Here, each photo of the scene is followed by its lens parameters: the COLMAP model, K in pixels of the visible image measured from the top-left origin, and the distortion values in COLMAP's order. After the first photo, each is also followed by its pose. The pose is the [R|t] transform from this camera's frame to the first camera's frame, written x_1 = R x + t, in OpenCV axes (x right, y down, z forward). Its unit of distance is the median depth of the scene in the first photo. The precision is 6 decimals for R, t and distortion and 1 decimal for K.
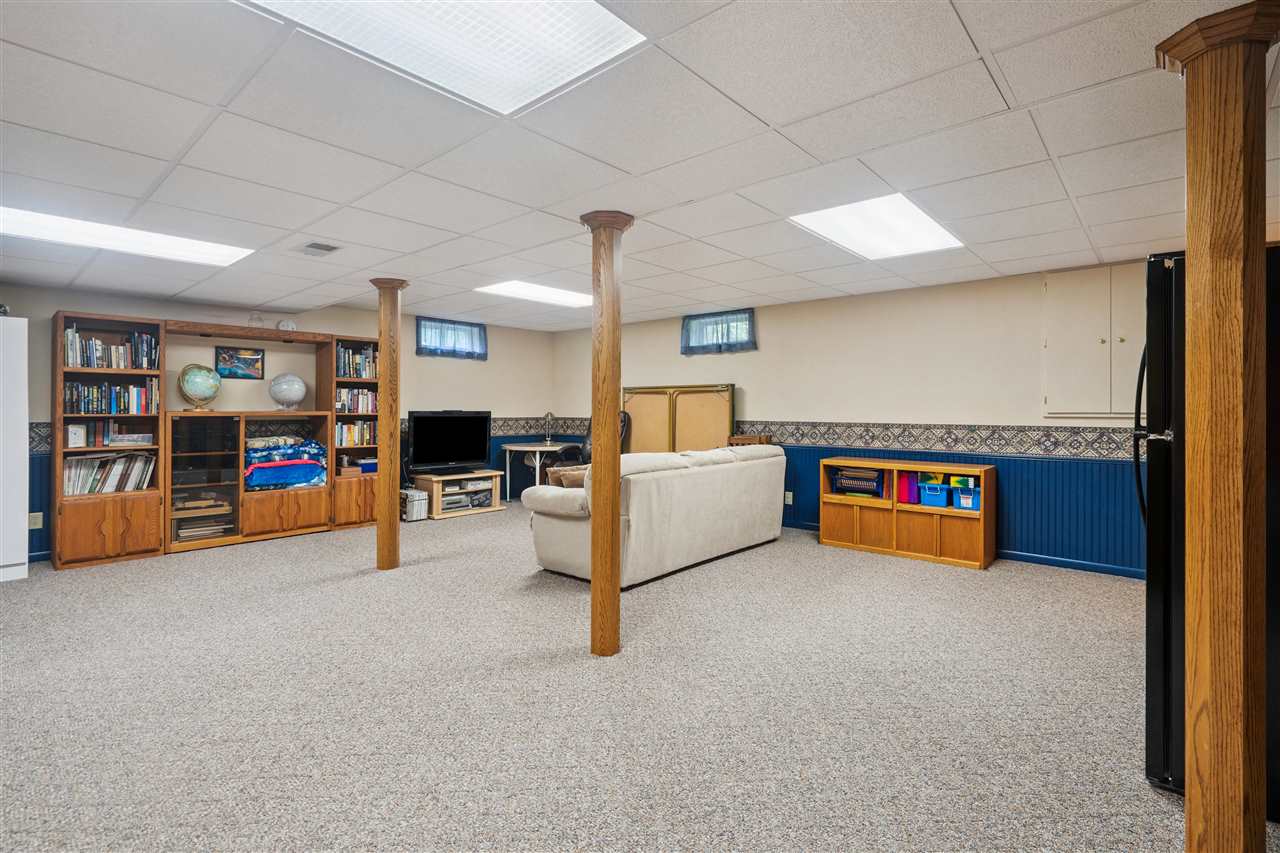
lens RADIAL K [[589.2, 0, 640.5], [0, 589.2, 423.0], [0, 0, 1]] dist [0.002227, 0.000832]
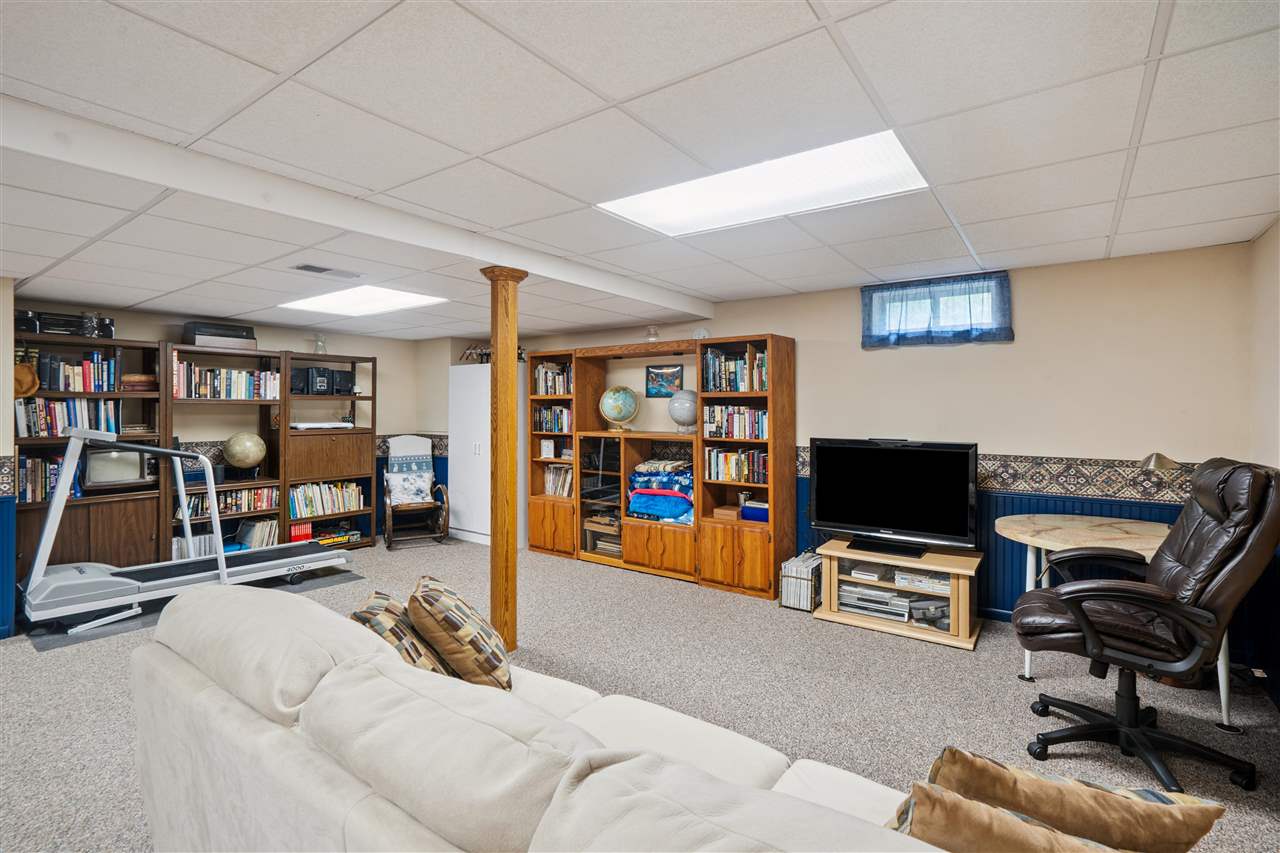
lens RADIAL K [[589.2, 0, 640.5], [0, 589.2, 423.0], [0, 0, 1]] dist [0.002227, 0.000832]
pose [[0.114720, 0.012977, -0.993313, 0.254770], [-0.031132, 0.999470, 0.009462, -0.040468], [0.992910, 0.029839, 0.115064, 0.810773]]
